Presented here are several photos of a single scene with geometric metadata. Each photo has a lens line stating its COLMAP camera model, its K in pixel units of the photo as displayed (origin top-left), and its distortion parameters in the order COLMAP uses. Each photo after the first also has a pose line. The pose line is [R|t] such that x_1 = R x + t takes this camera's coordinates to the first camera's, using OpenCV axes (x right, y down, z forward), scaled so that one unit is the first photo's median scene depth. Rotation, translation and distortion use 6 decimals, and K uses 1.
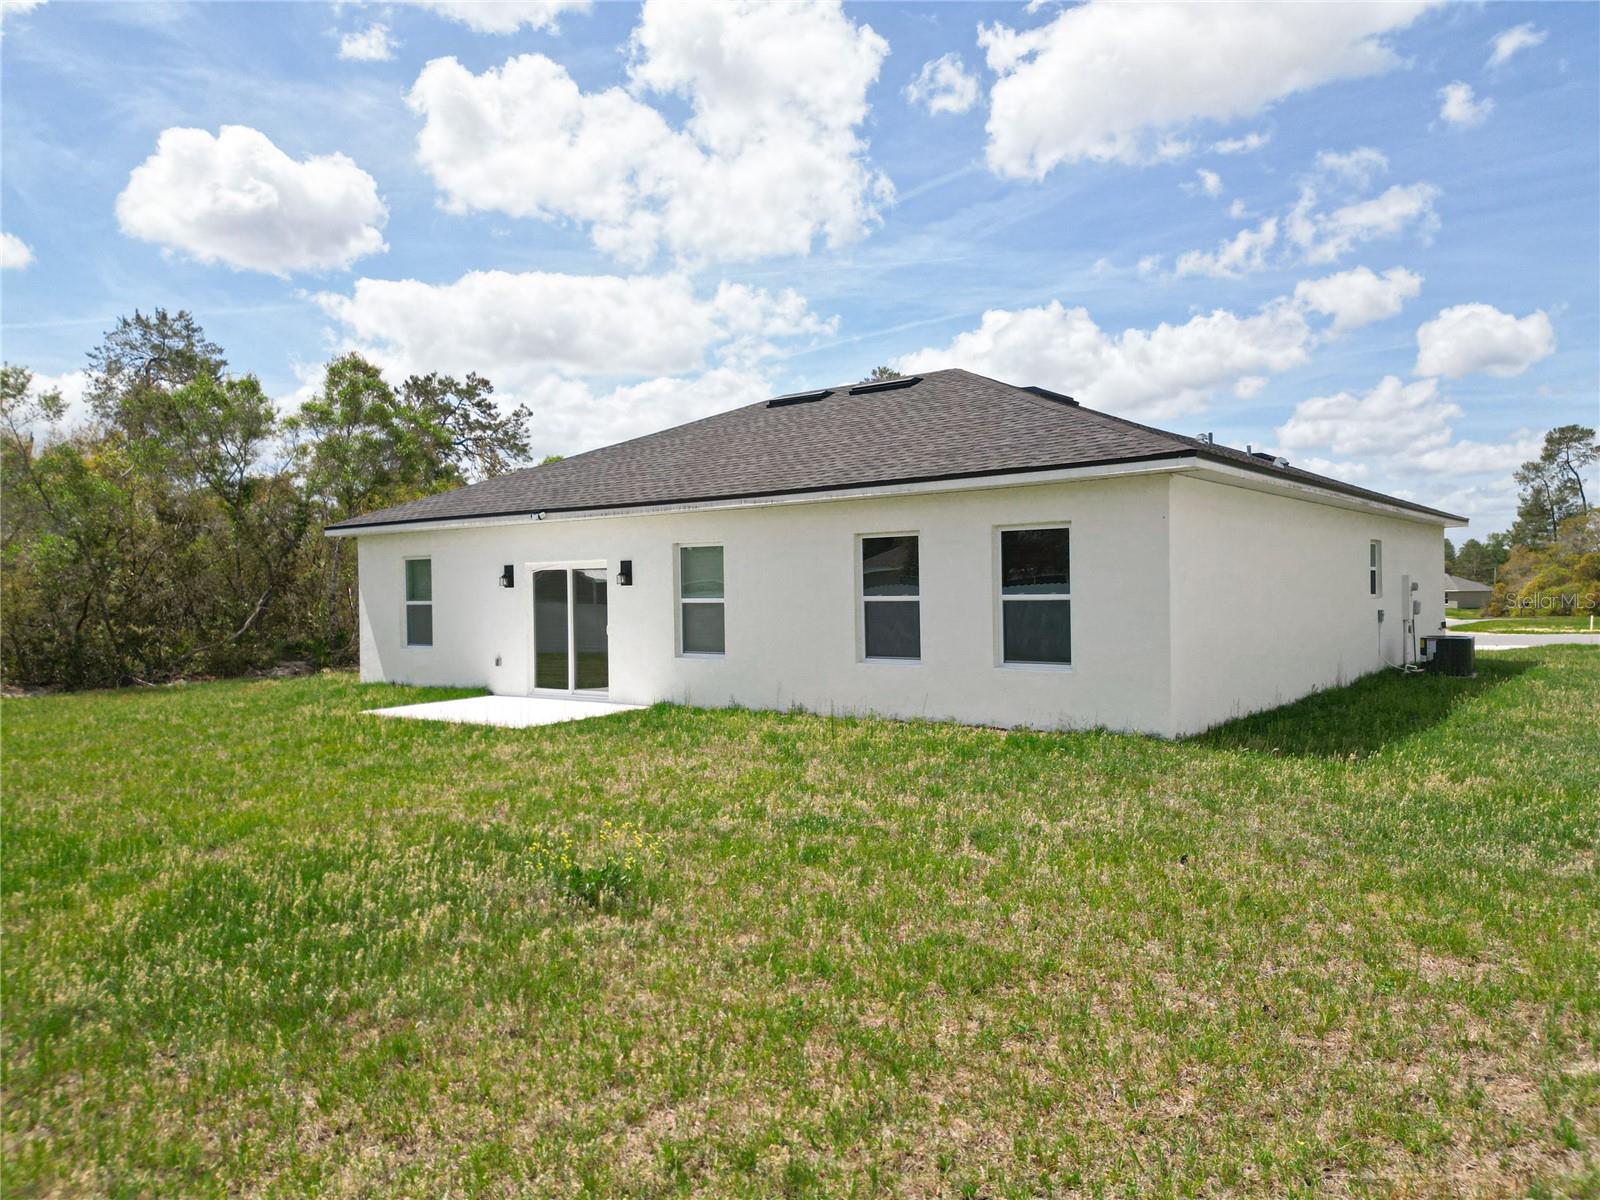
lens RADIAL K [[1129.1, 0, 804.2], [0, 1129.1, 600.0], [0, 0, 1]] dist [0.068403, -0.063071]
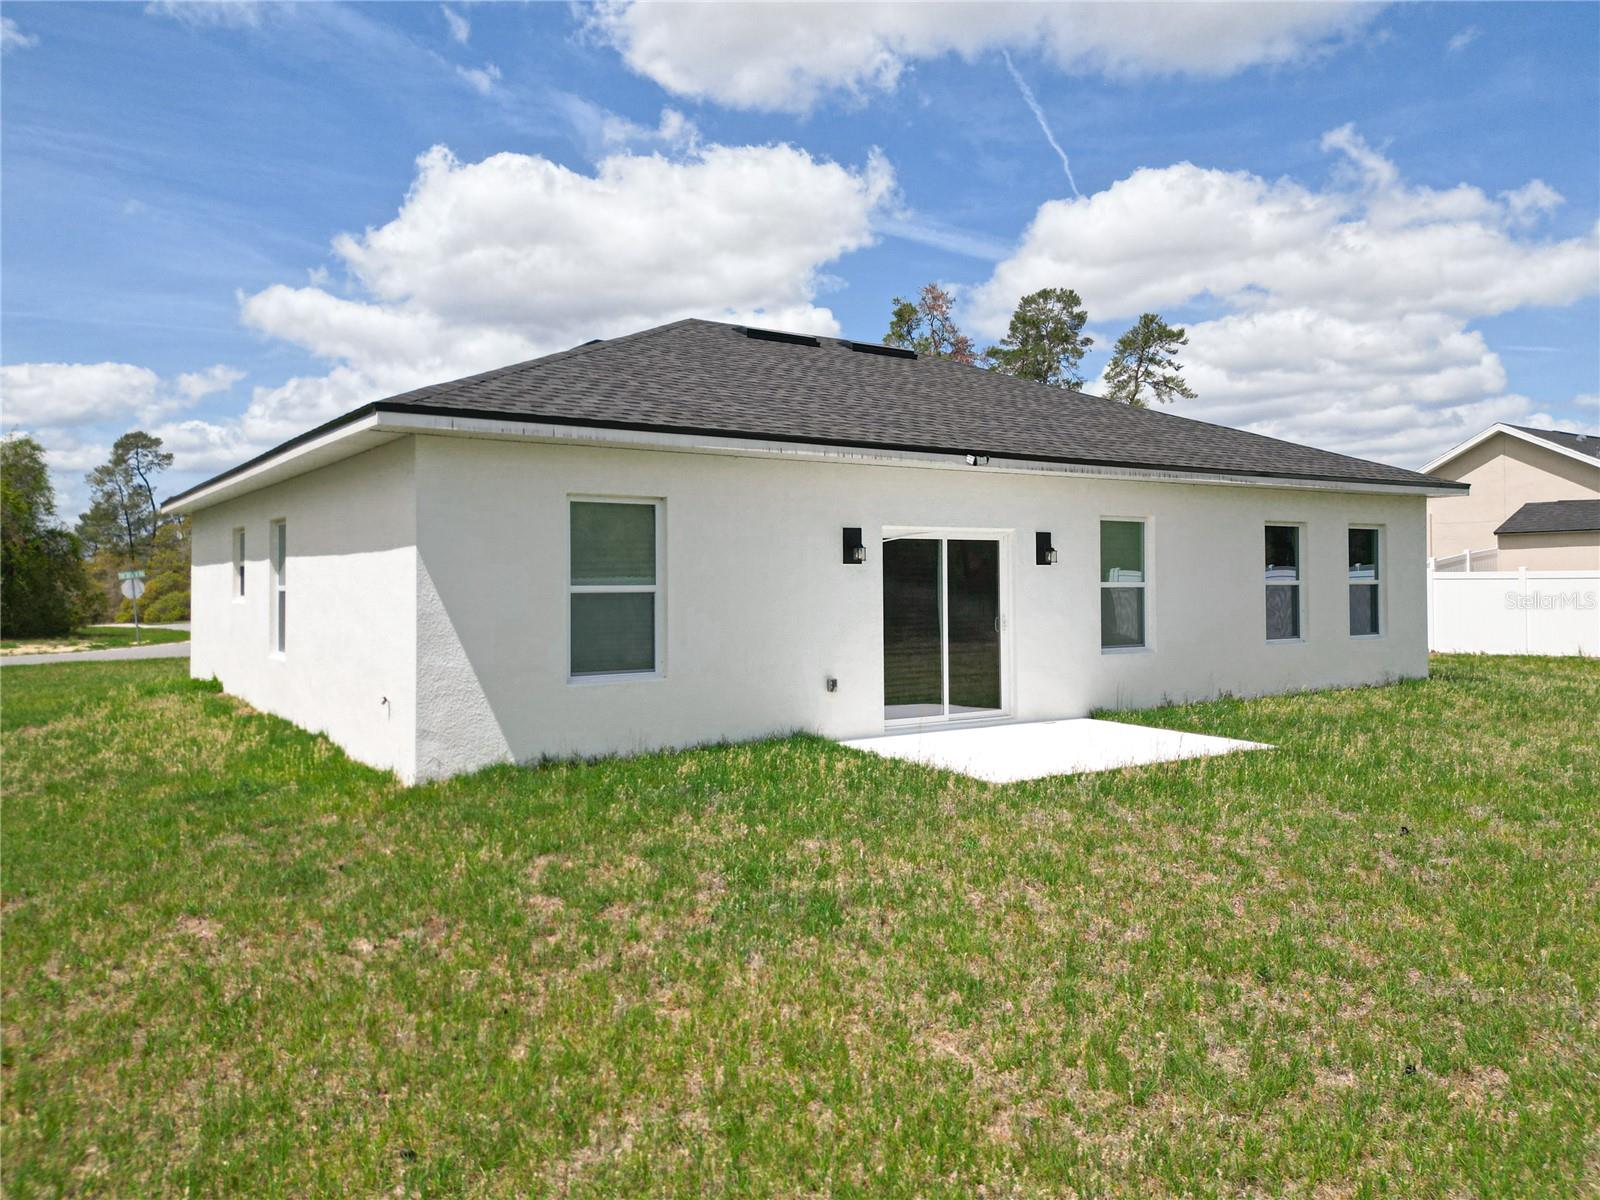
lens RADIAL K [[1129.1, 0, 801.7], [0, 1129.1, 591.1], [0, 0, 1]] dist [0.068403, -0.063071]
pose [[0.336901, 0.003320, 0.941534, -0.847230], [0.007824, 0.999949, -0.006325, 0.007870], [-0.941508, 0.009497, 0.336858, 0.809937]]
